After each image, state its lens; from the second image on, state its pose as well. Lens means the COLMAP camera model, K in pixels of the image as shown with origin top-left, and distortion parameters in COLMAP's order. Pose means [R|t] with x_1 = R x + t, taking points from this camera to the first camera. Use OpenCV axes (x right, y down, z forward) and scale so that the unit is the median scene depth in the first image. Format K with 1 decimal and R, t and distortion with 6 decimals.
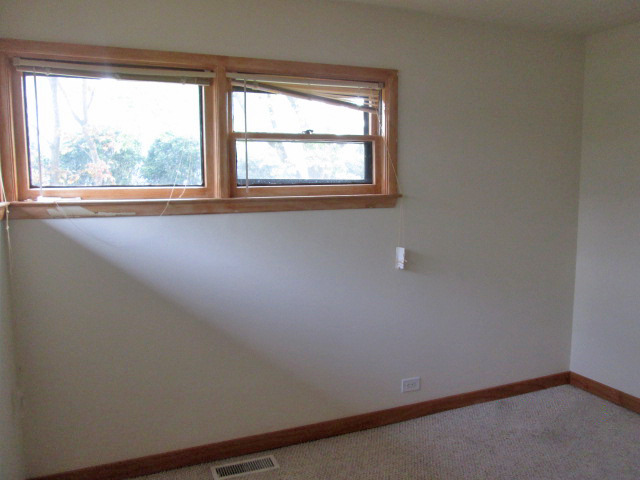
lens RADIAL K [[574.1, 0, 320.2], [0, 574.1, 241.8], [0, 0, 1]] dist [-0.010751, -0.008893]
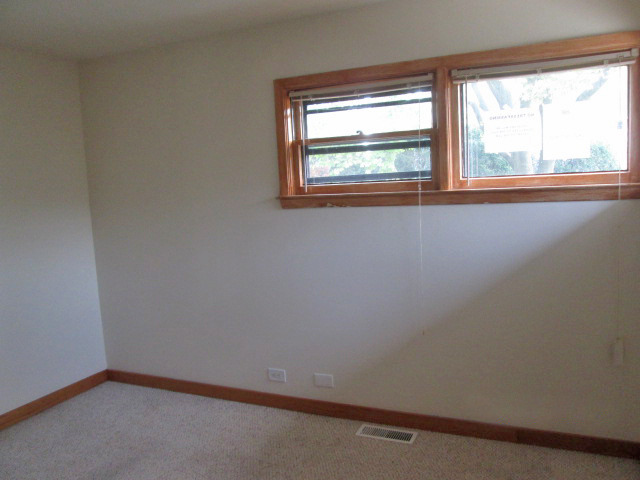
lens RADIAL K [[523.5, 0, 320.1], [0, 523.5, 238.0], [0, 0, 1]] dist [-0.062419, 0.012169]
pose [[0.640992, 0.062668, -0.764985, 0.492036], [-0.038471, 0.998032, 0.049524, -0.030534], [0.766583, -0.002315, 0.642141, 0.232490]]
